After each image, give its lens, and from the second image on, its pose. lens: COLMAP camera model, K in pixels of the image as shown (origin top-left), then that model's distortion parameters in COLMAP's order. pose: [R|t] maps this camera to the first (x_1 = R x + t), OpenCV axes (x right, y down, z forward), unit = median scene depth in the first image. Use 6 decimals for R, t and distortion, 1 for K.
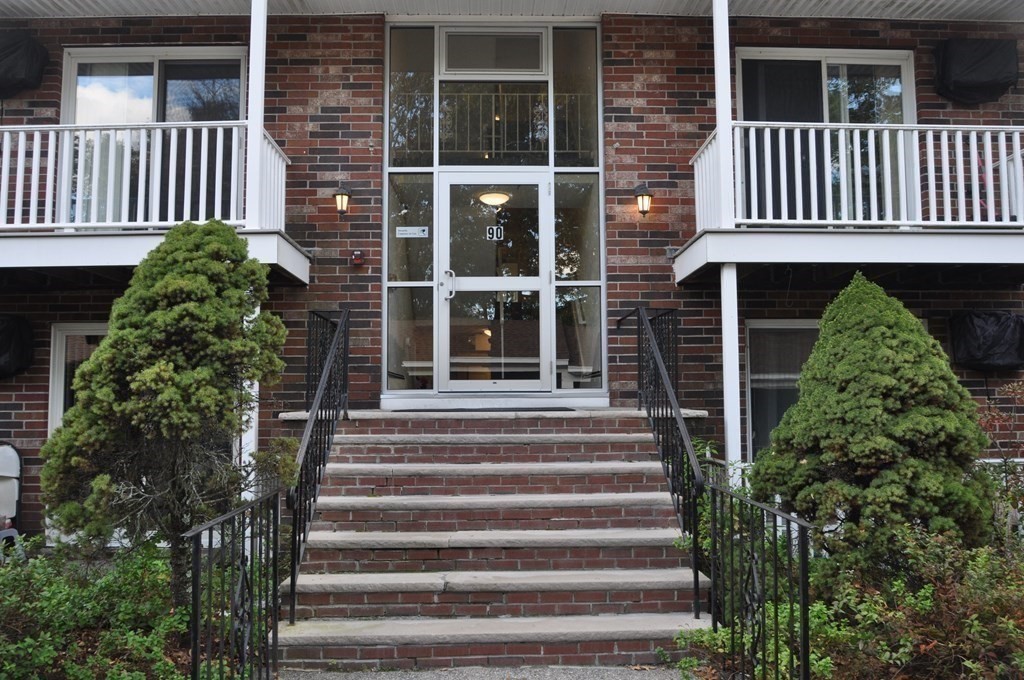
lens RADIAL K [[783.1, 0, 508.7], [0, 783.1, 341.3], [0, 0, 1]] dist [-0.033168, -0.009636]
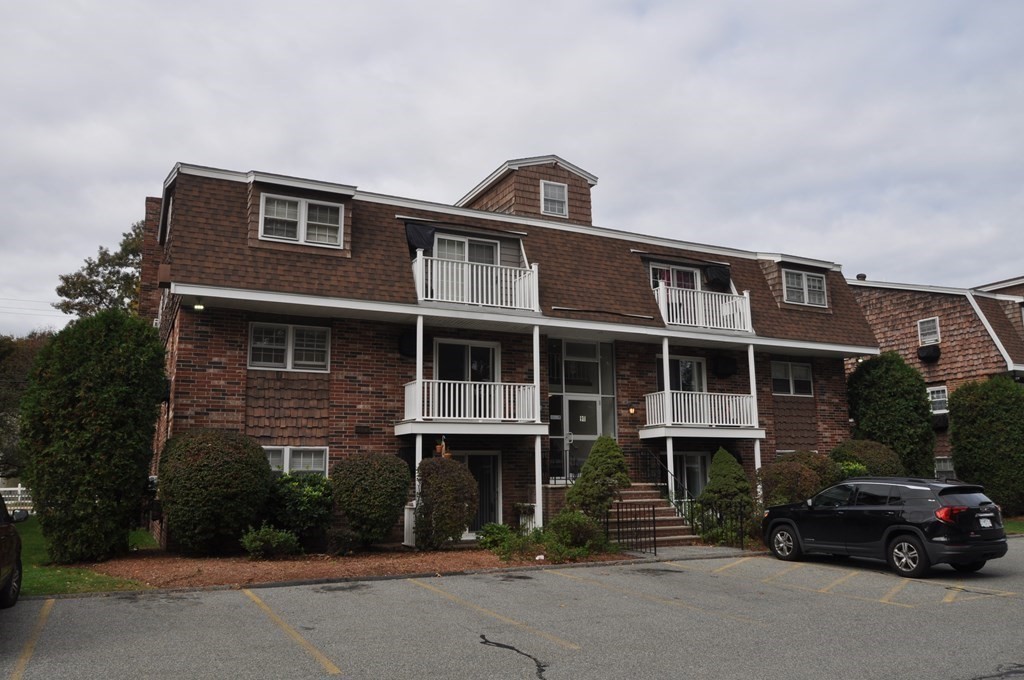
lens RADIAL K [[783.1, 0, 507.6], [0, 783.1, 336.6], [0, 0, 1]] dist [-0.033168, -0.009636]
pose [[0.908725, 0.073996, 0.410784, -1.401446], [-0.027967, 0.992743, -0.116958, -0.095904], [-0.416458, 0.094794, 0.904200, -1.387249]]
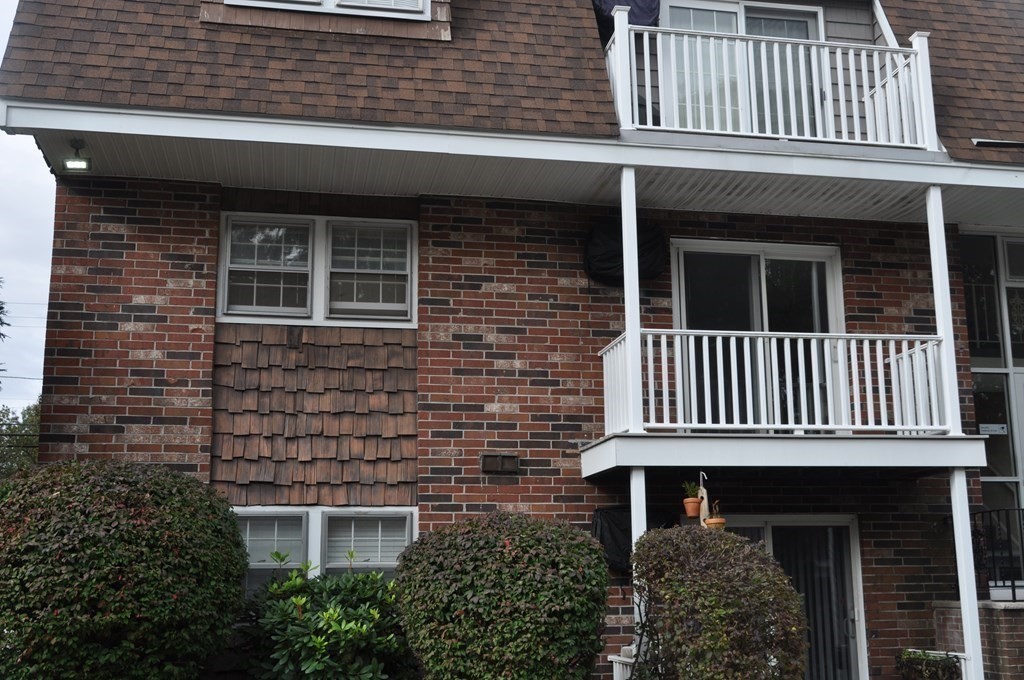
lens RADIAL K [[1202.3, 0, 513.6], [0, 1202.3, 344.4], [0, 0, 1]] dist [-0.012776, 0.000000]
pose [[0.985931, 0.032391, 0.163987, -1.037605], [-0.010289, 0.990945, -0.133875, -0.029491], [-0.166838, 0.130304, 0.977336, -0.493289]]
